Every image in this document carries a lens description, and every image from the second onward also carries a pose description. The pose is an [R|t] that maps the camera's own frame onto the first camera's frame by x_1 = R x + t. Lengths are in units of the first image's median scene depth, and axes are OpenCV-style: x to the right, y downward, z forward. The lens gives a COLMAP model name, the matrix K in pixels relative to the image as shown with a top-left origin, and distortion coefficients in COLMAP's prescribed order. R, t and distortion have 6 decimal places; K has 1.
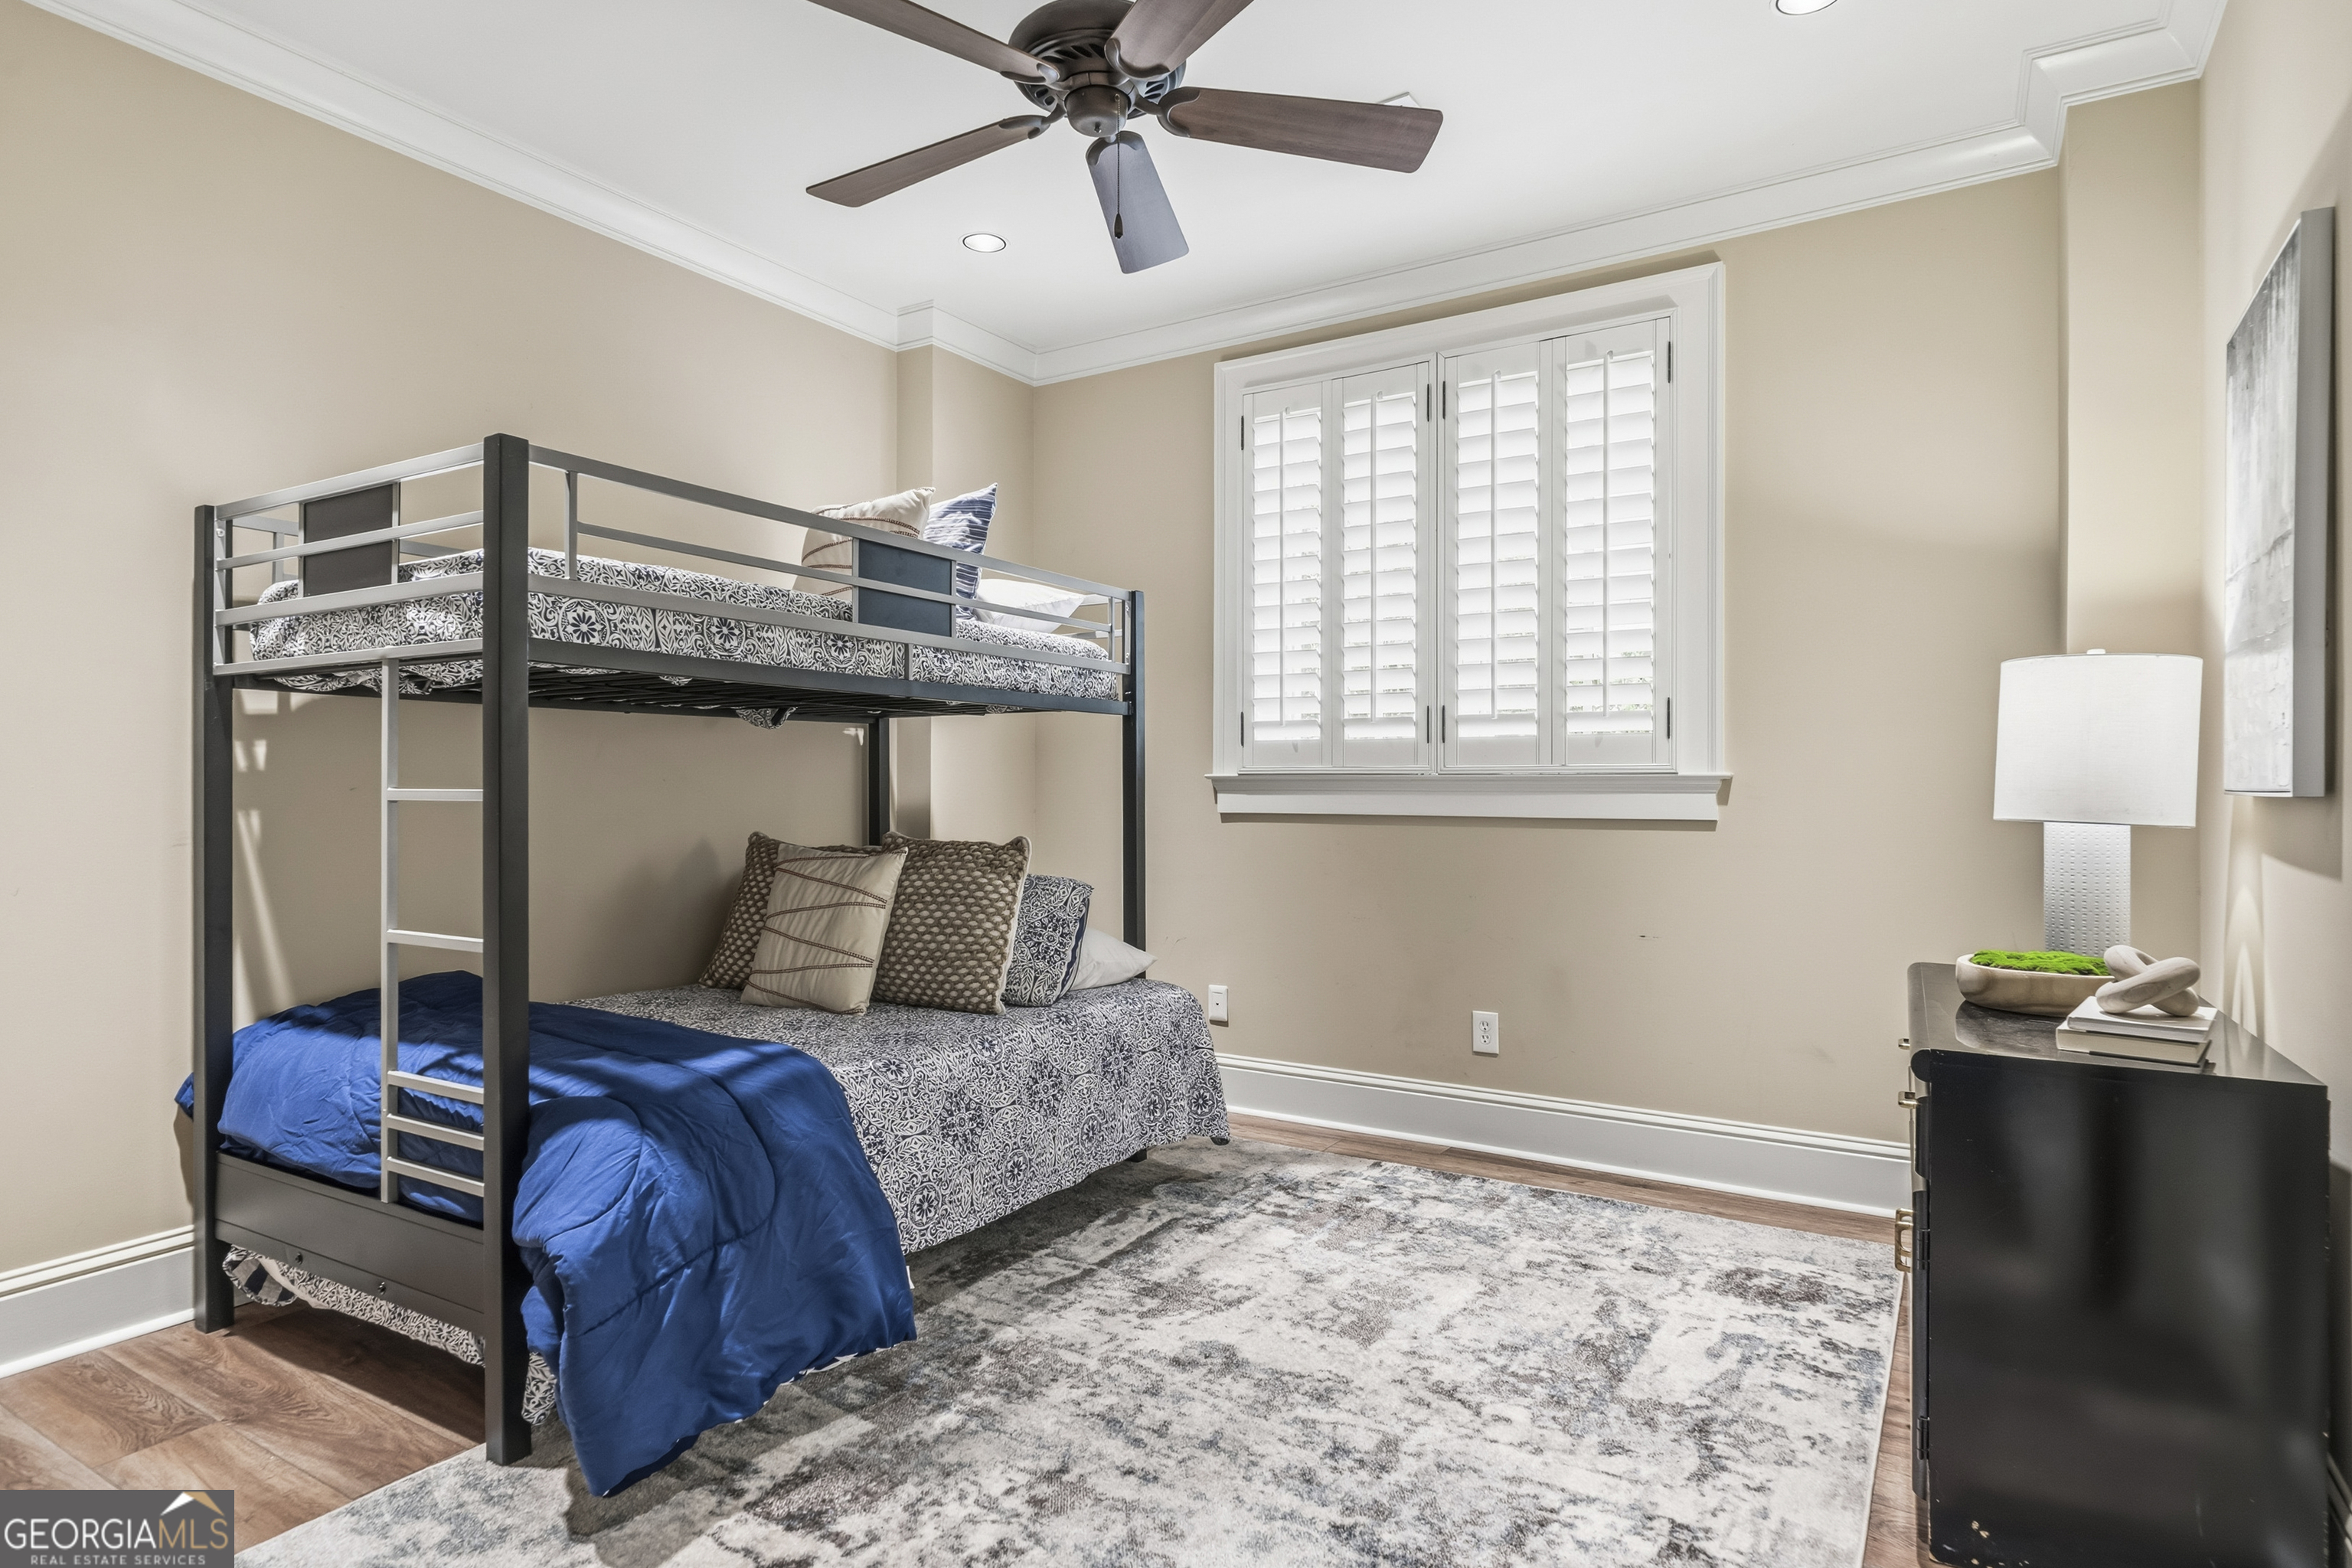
lens RADIAL K [[1304.4, 0, 1171.5], [0, 1304.4, 780.0], [0, 0, 1]] dist [0.018057, 0.000187]
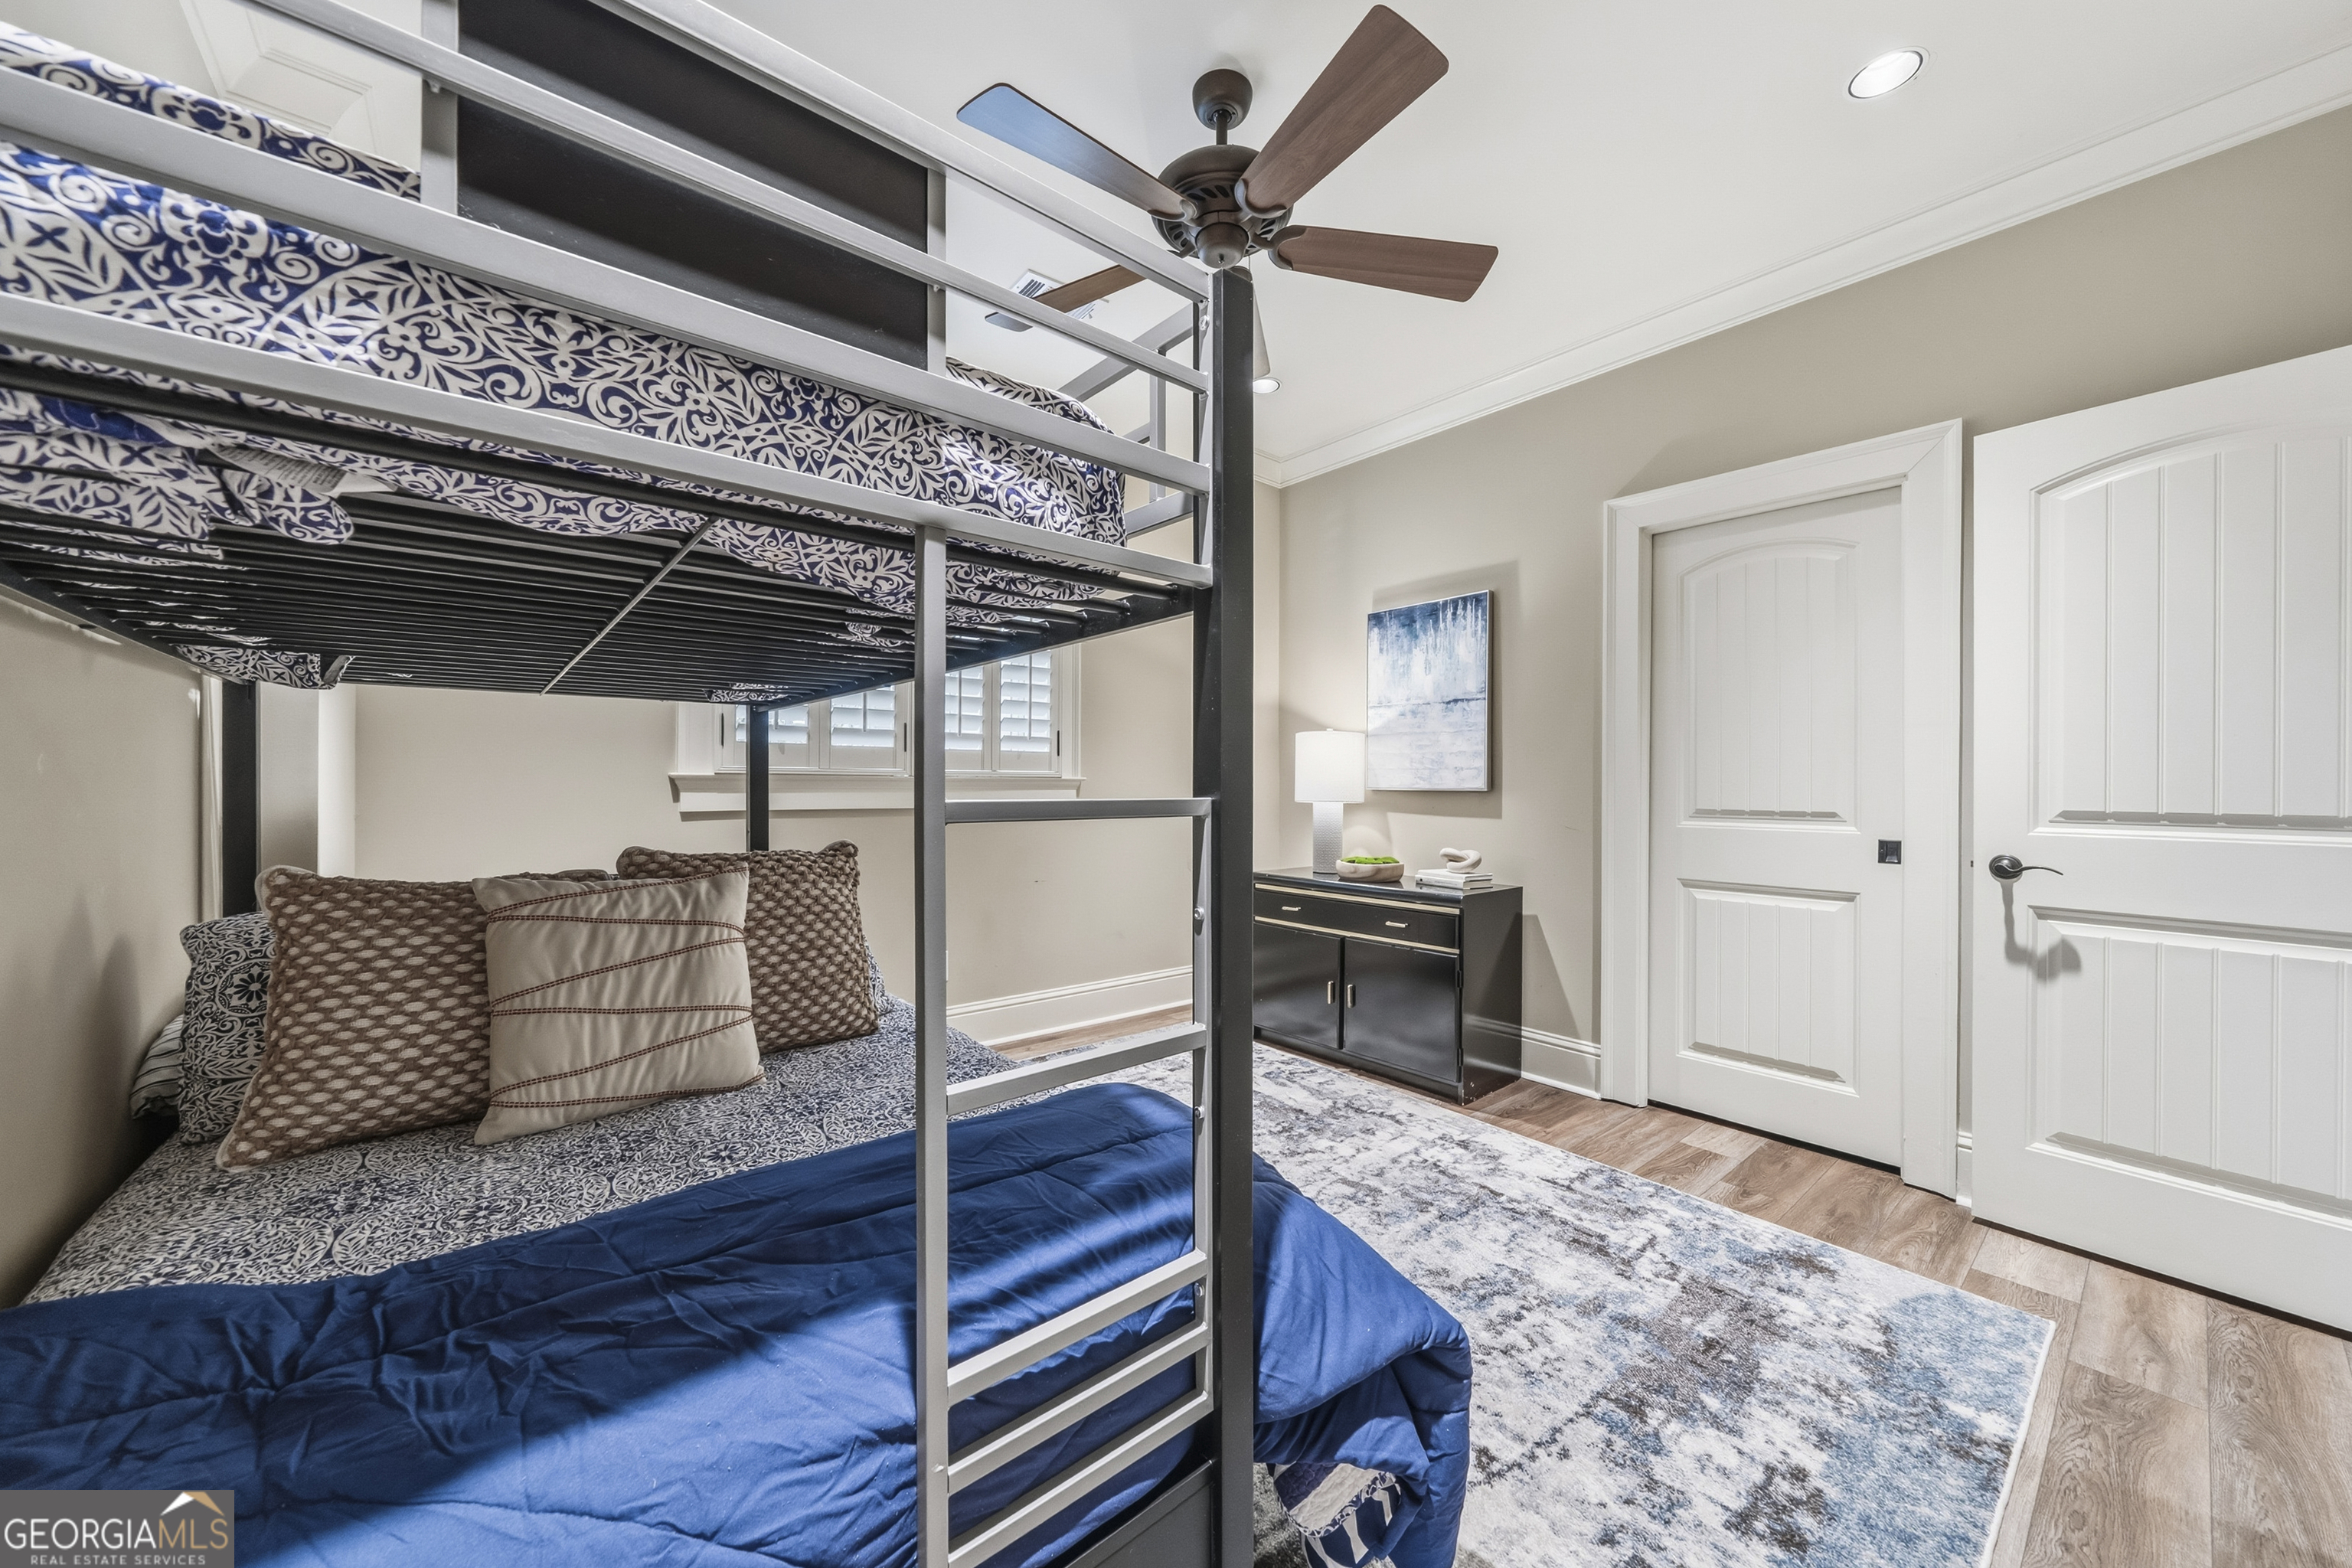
lens RADIAL K [[850.4, 0, 1181.9], [0, 850.4, 794.2], [0, 0, 1]] dist [-0.000758, -0.000068]
pose [[0.309135, -0.008752, 0.950978, -0.837986], [-0.009838, 0.999875, 0.012400, -0.000062], [-0.950967, -0.013189, 0.309010, 0.791531]]
